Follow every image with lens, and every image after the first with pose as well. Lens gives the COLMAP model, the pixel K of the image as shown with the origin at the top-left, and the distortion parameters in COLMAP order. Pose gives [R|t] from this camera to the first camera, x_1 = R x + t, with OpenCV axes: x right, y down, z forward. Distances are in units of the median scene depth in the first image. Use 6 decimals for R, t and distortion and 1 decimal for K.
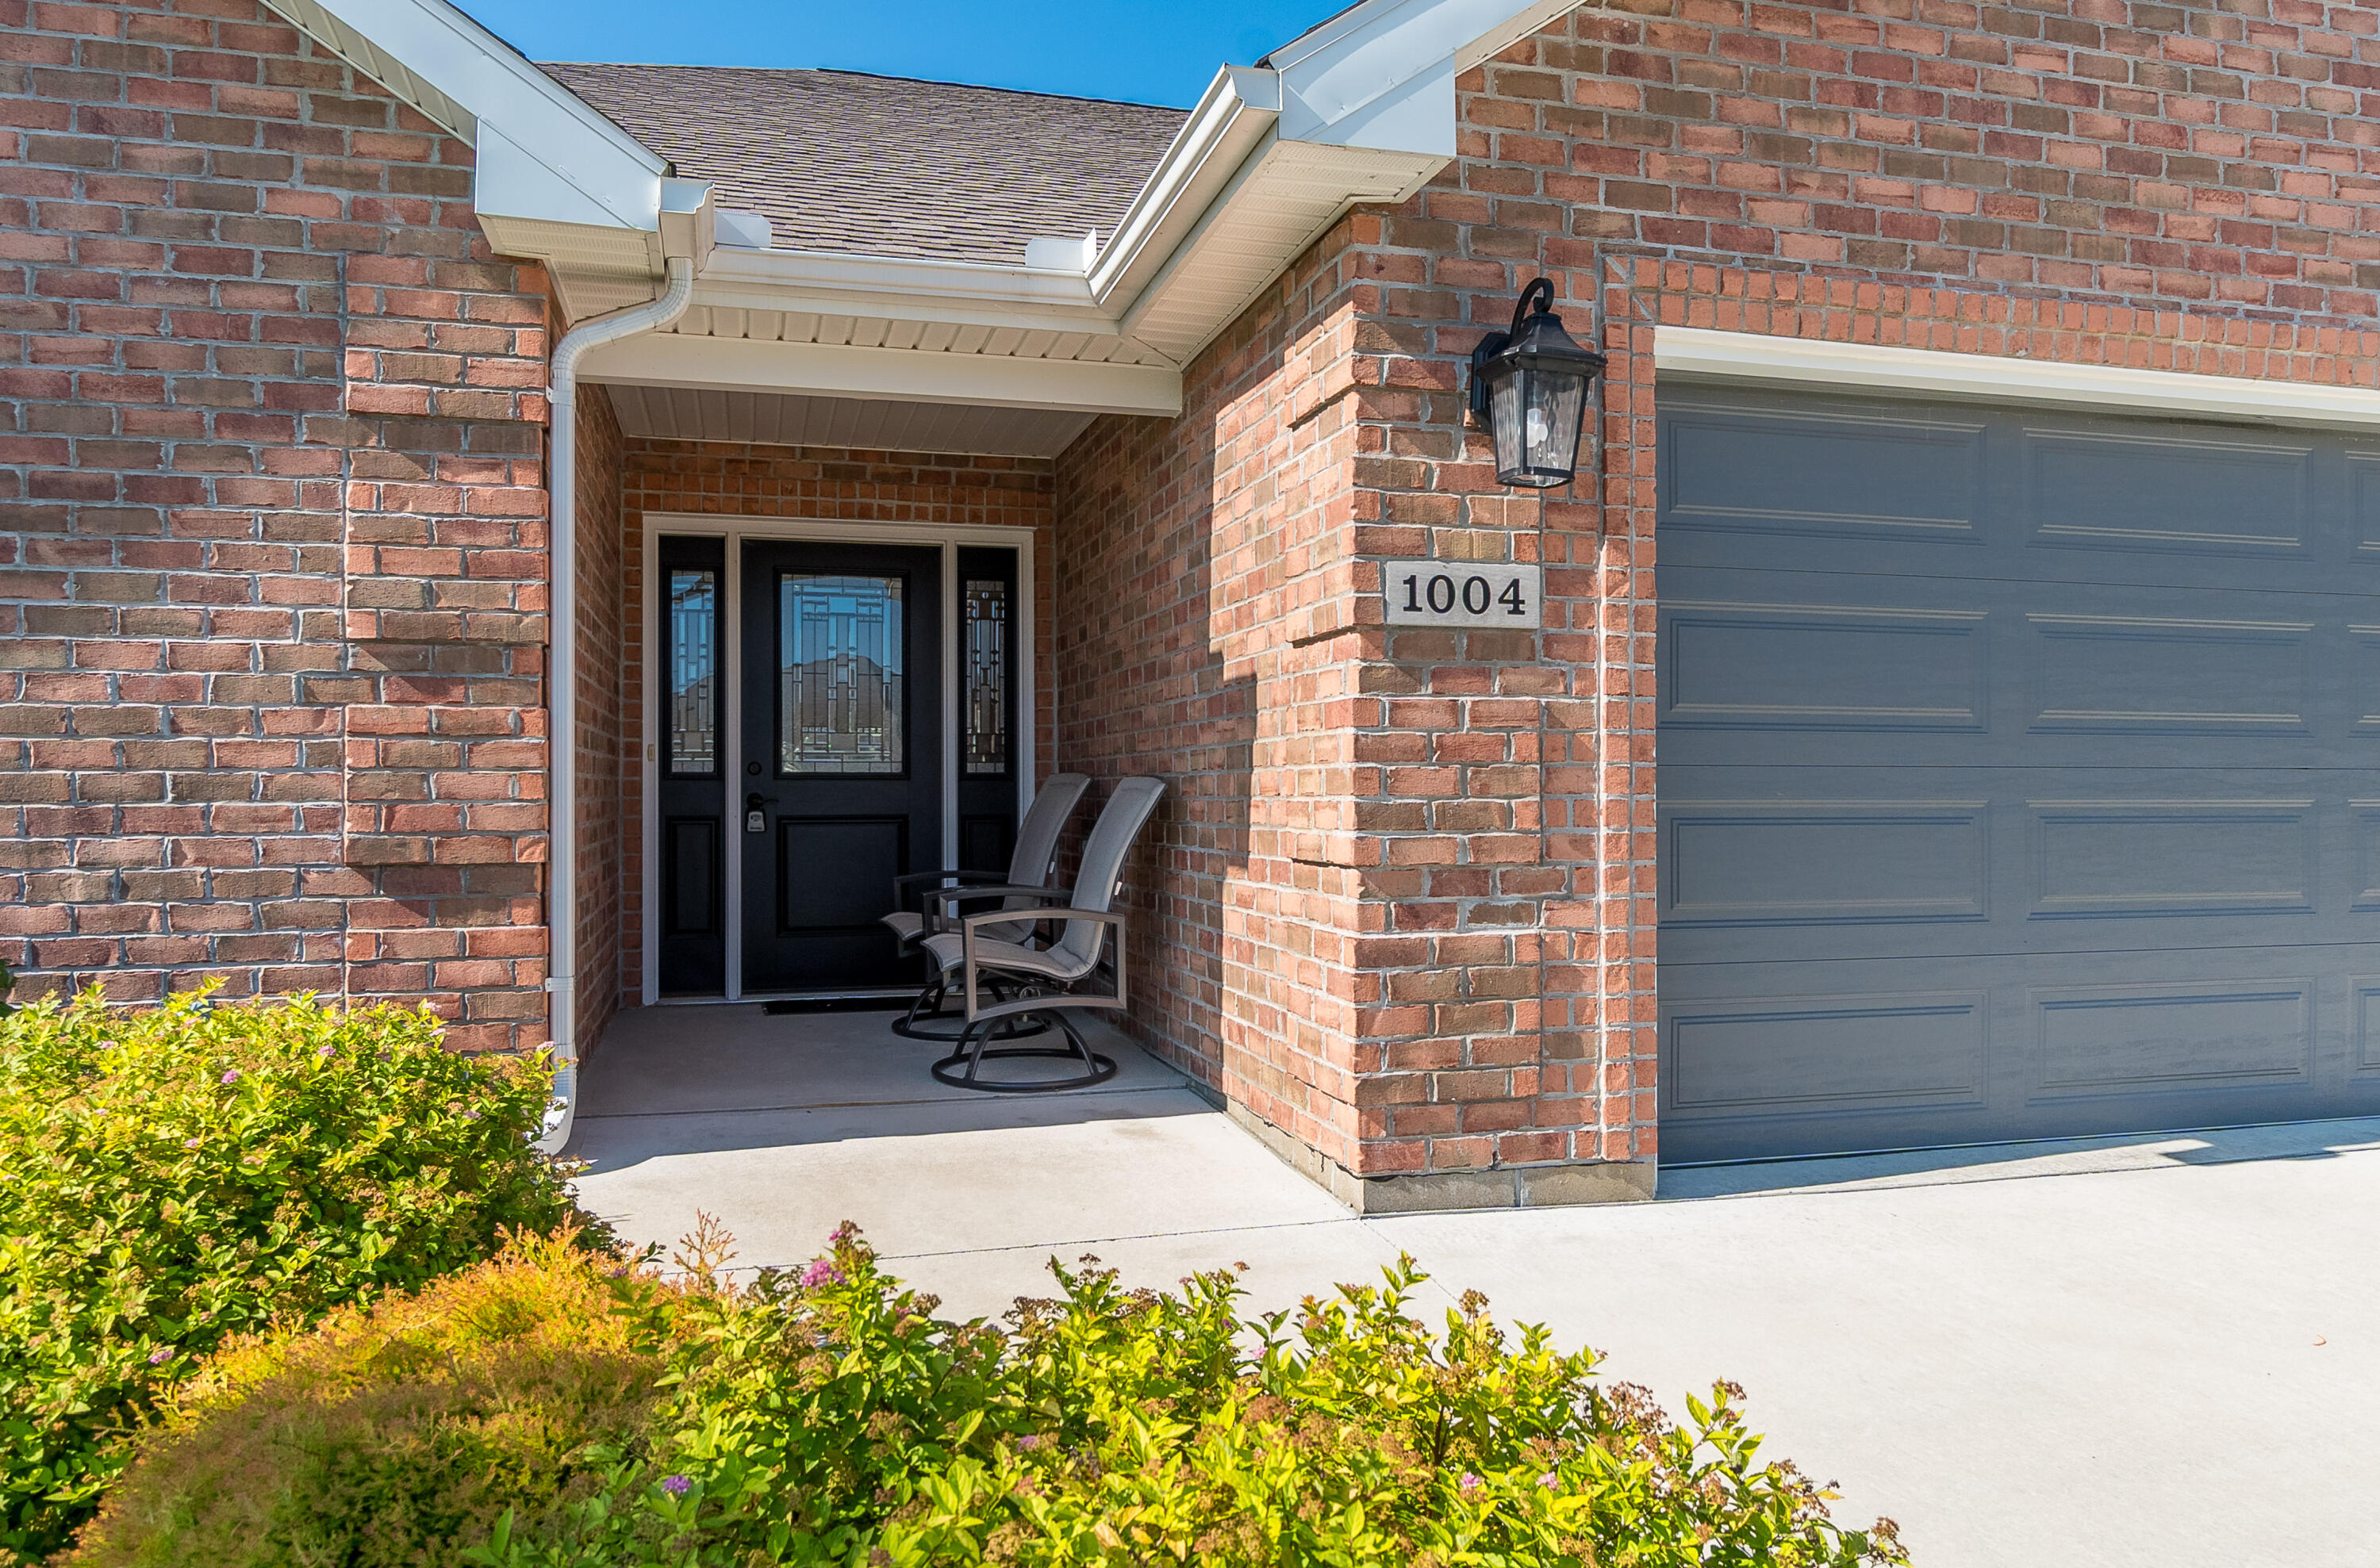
lens RADIAL K [[1631.7, 0, 1176.9], [0, 1631.7, 779.1], [0, 0, 1]] dist [-0.006136, -0.000098]
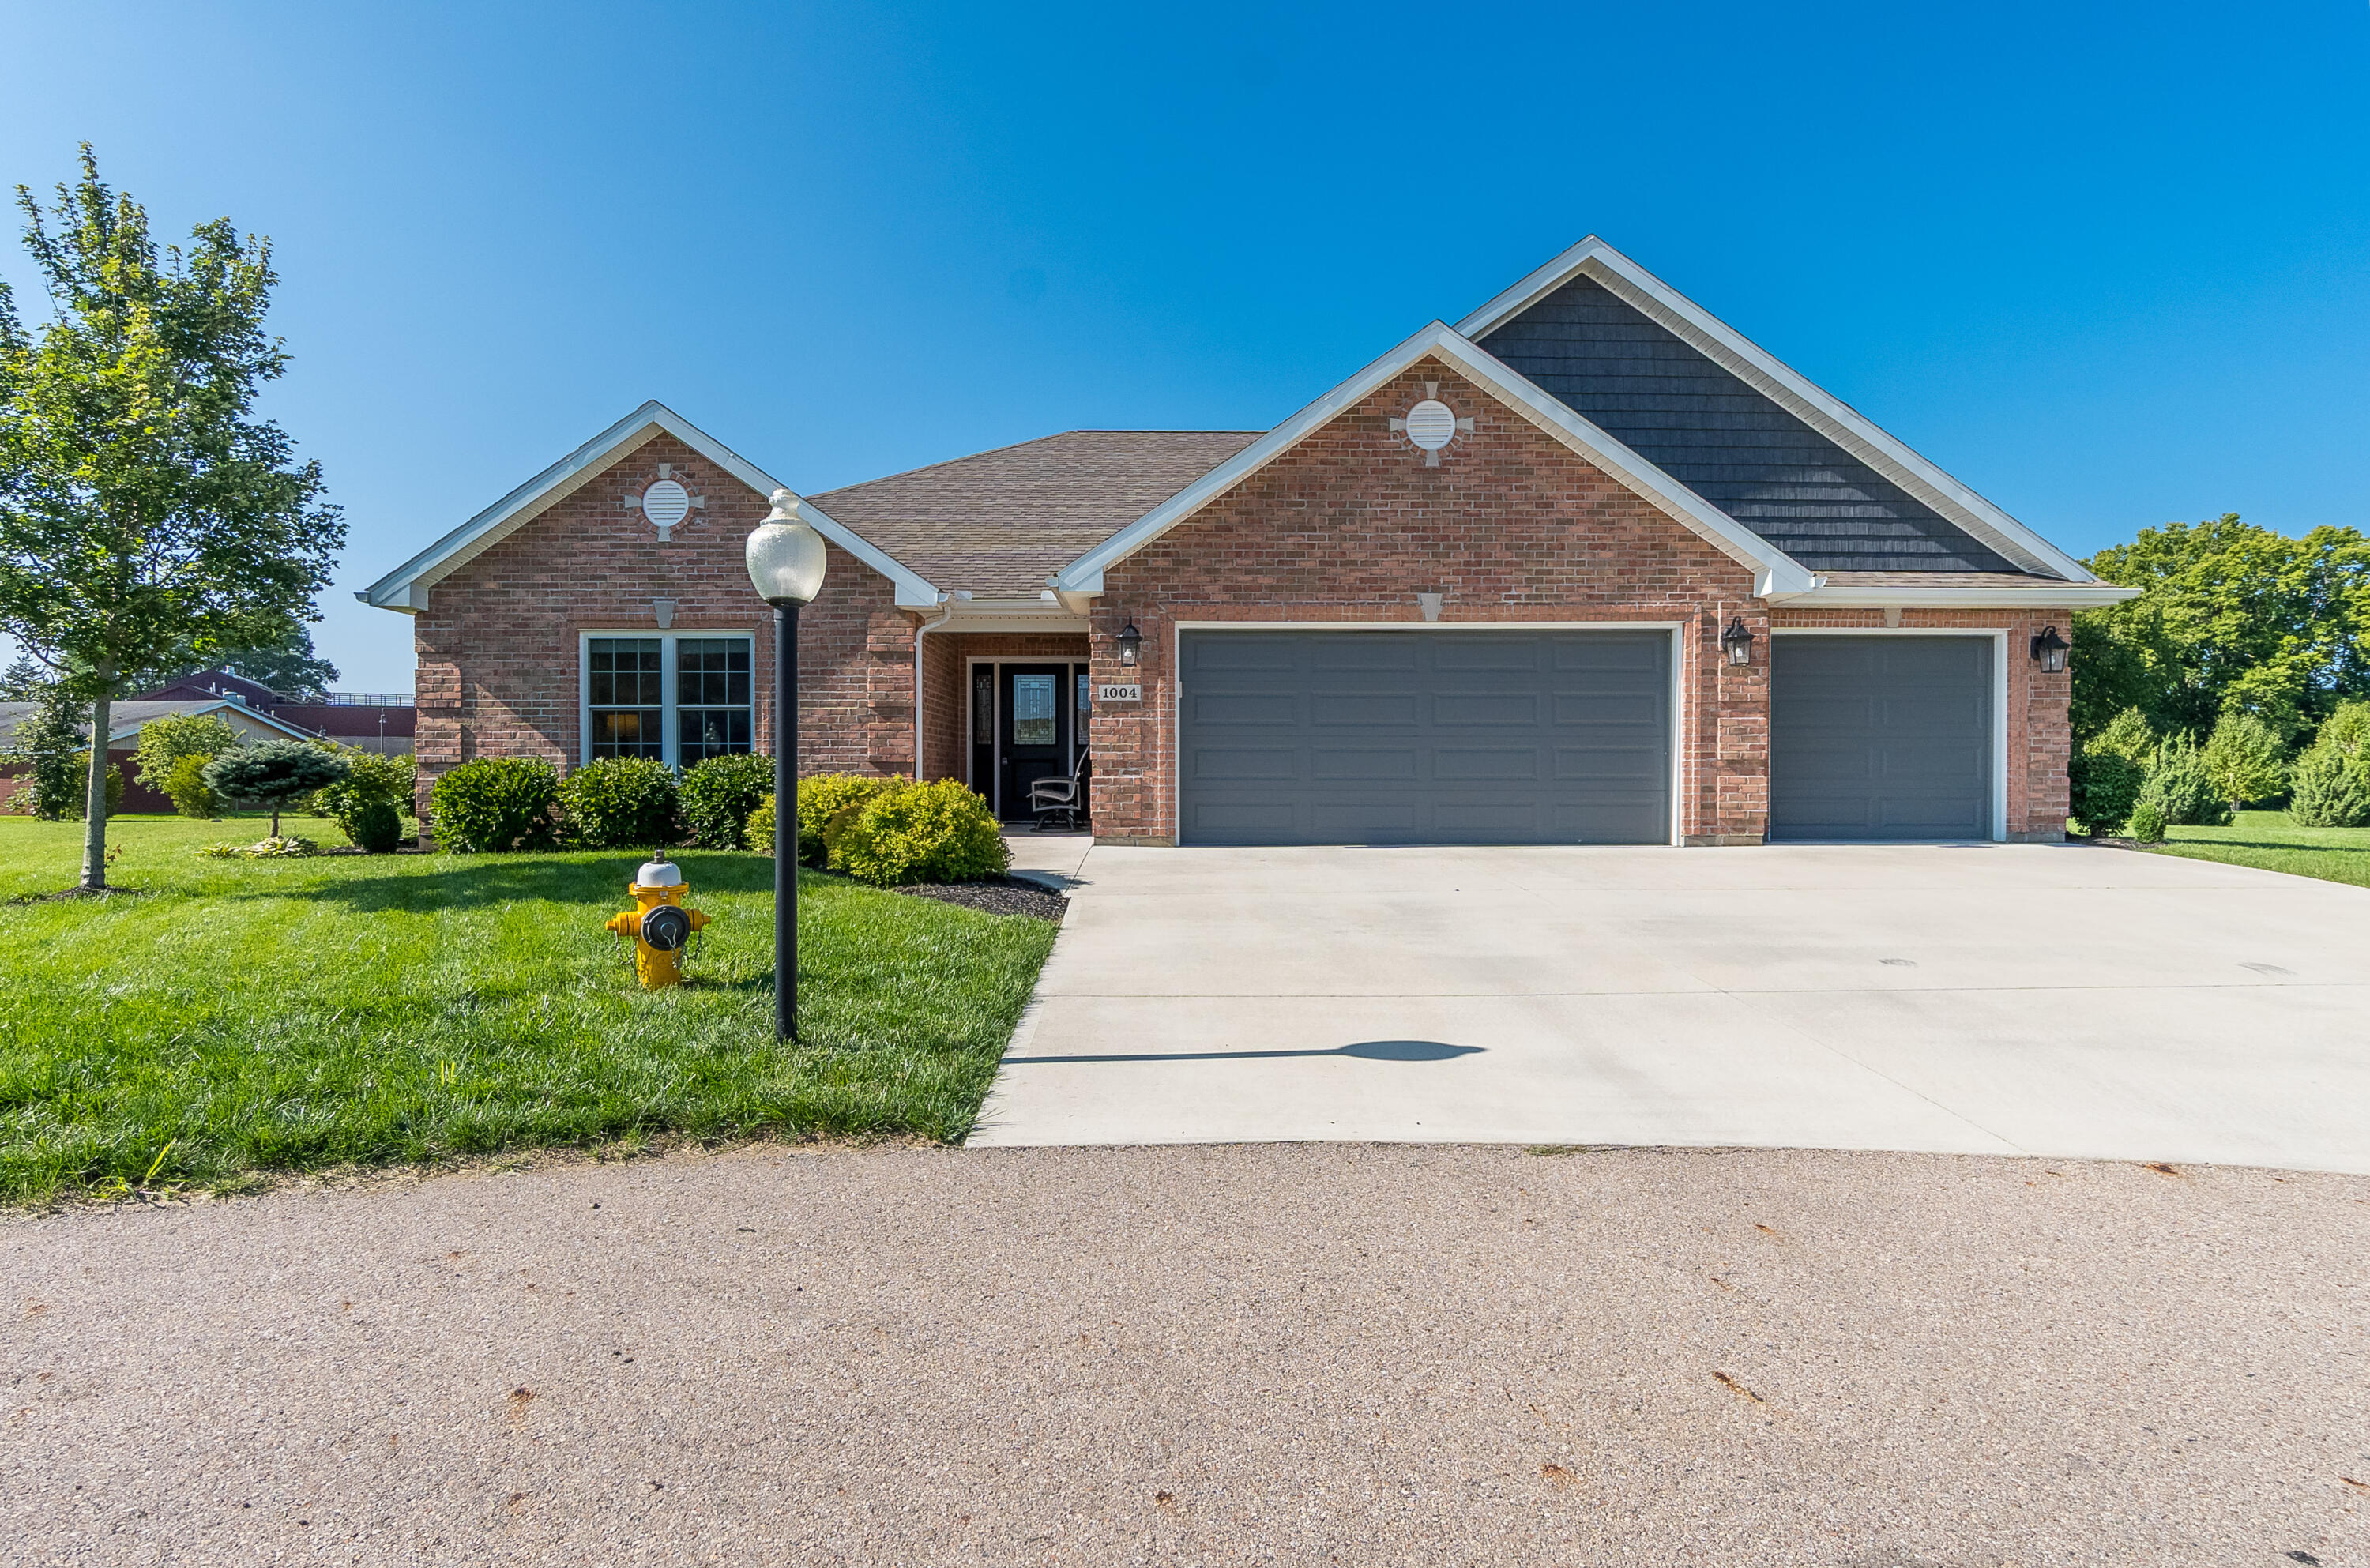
lens RADIAL K [[1219.3, 0, 1177.5], [0, 1219.3, 786.8], [0, 0, 1]] dist [-0.001476, 0.000726]
pose [[0.968393, 0.003113, -0.249409, 1.003055], [0.000390, 0.999902, 0.013993, 0.072480], [0.249428, -0.013648, 0.968297, -1.768550]]
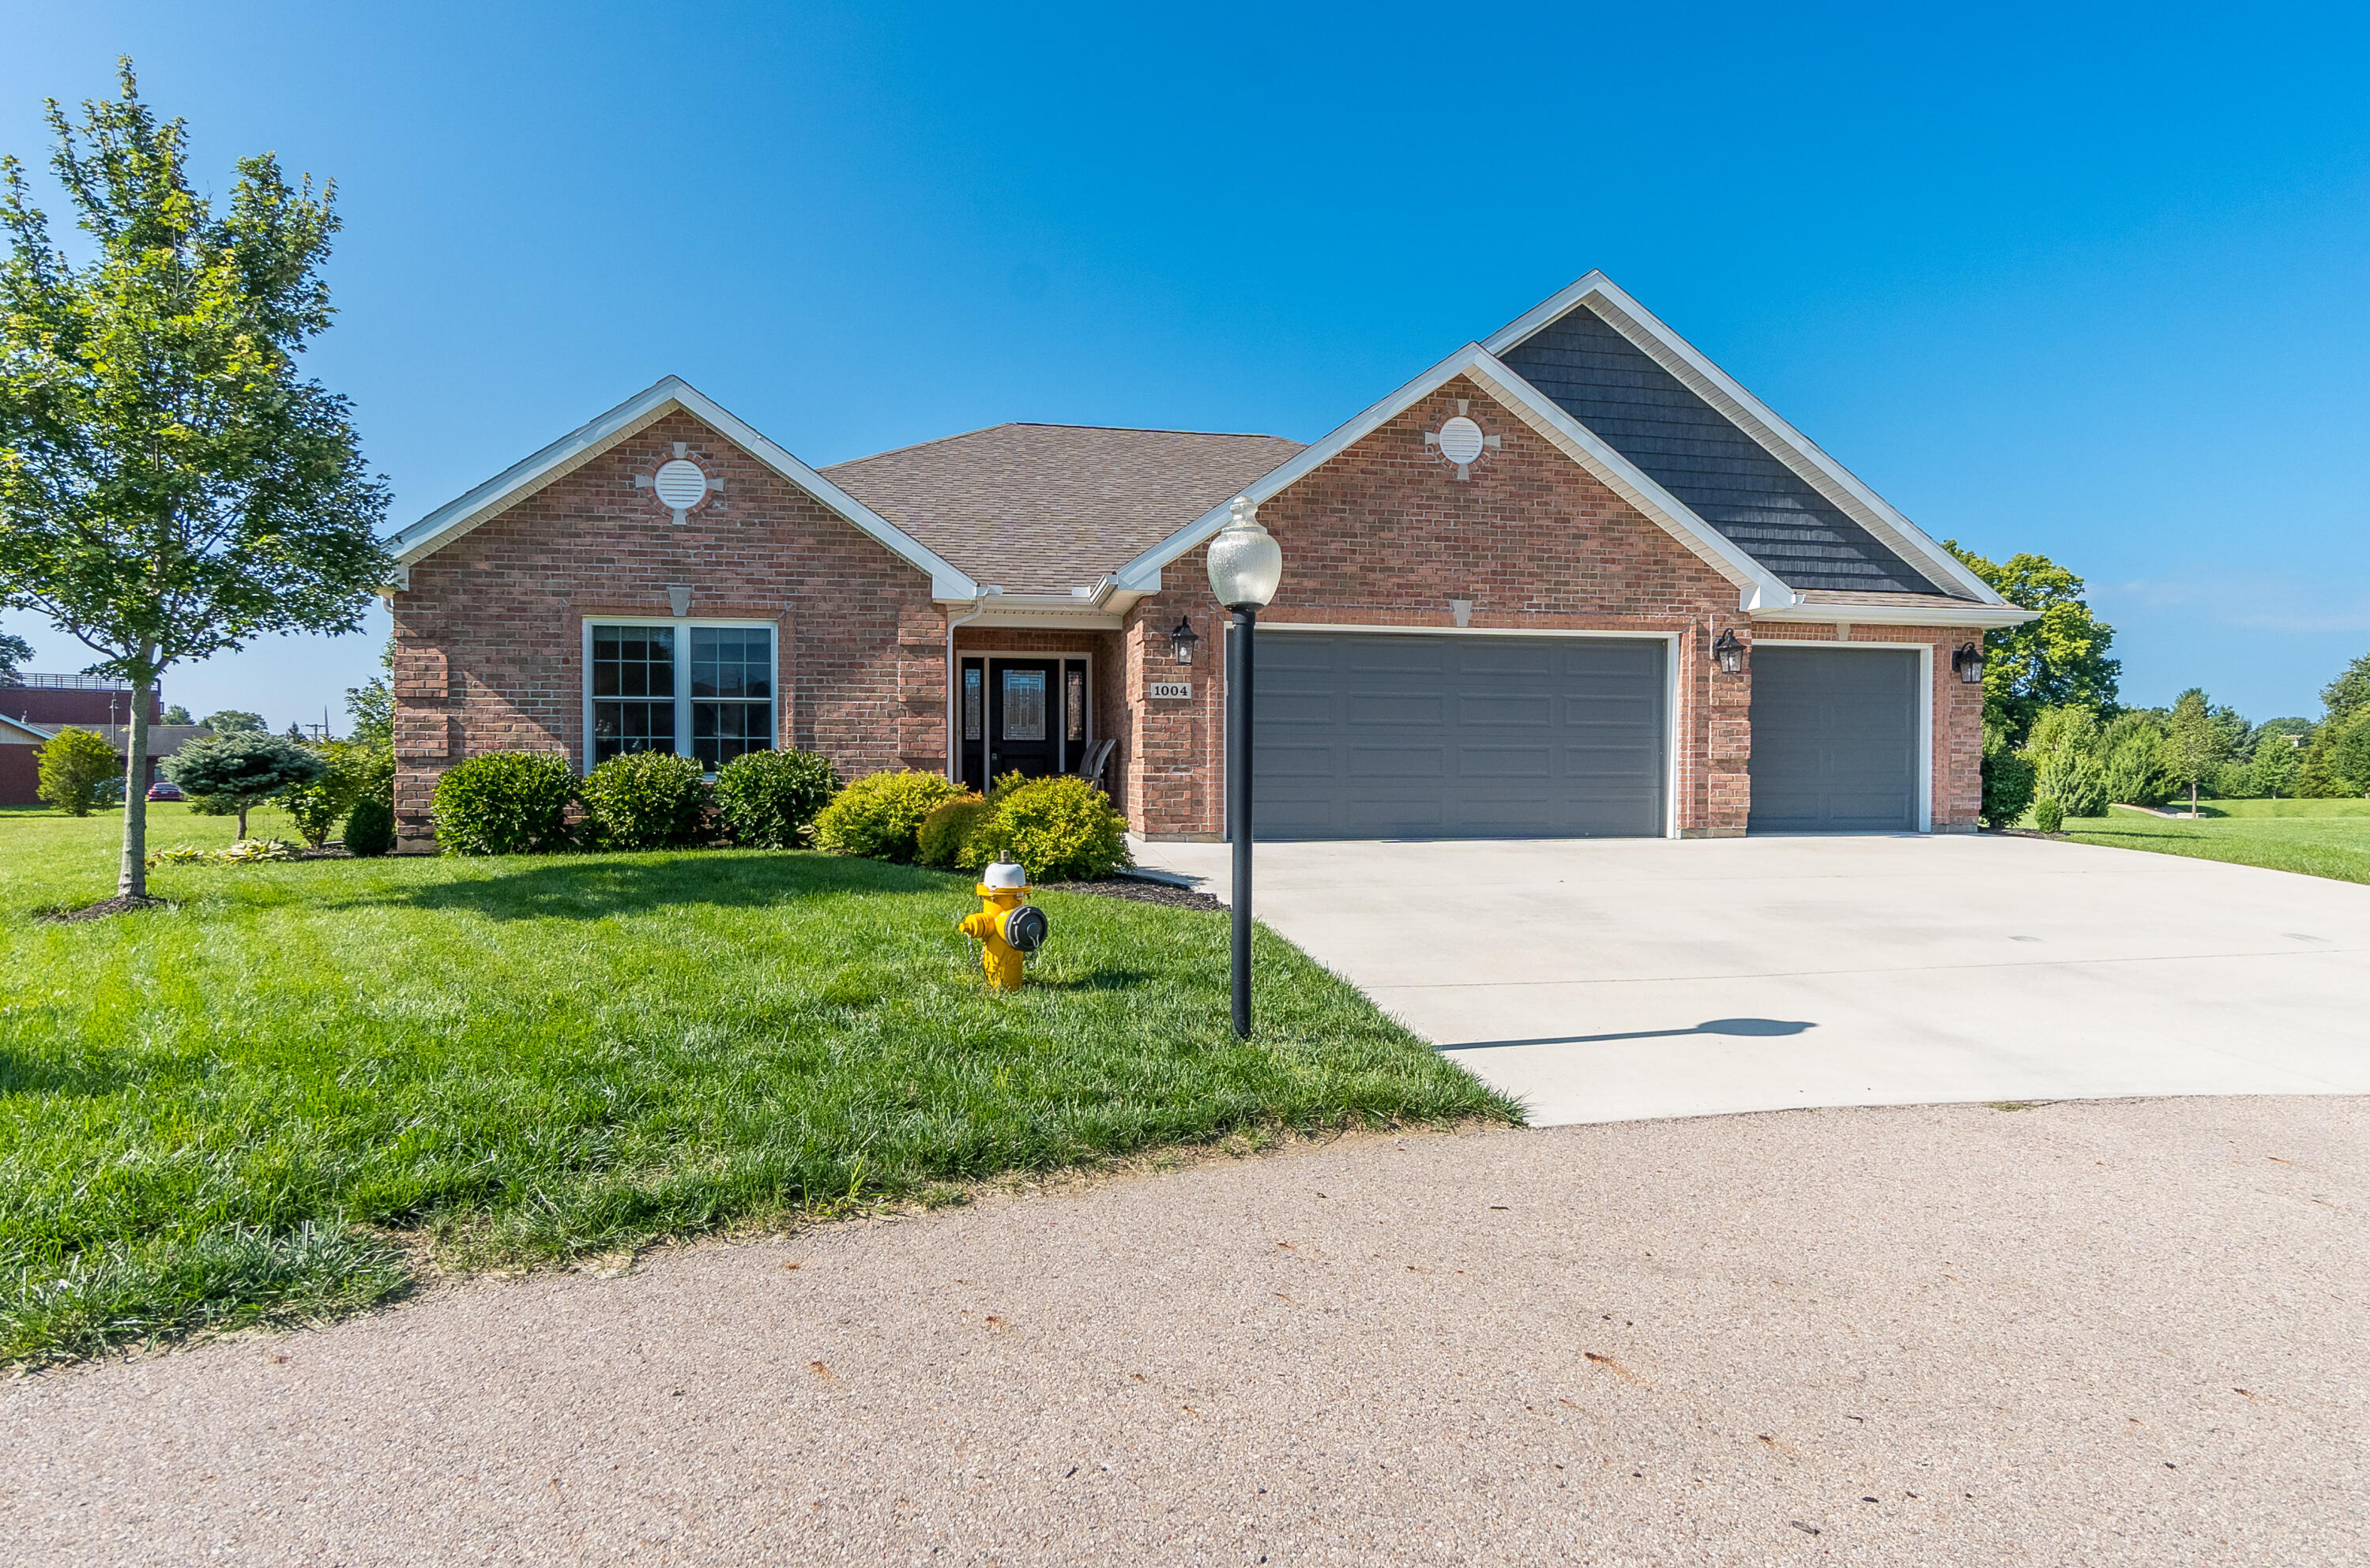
lens RADIAL K [[1219.3, 0, 1177.5], [0, 1219.3, 786.8], [0, 0, 1]] dist [-0.001476, 0.000726]
pose [[0.996175, 0.004323, -0.087268, 0.432556], [-0.002687, 0.999819, 0.018852, 0.065335], [0.087334, -0.018546, 0.996006, -1.917309]]
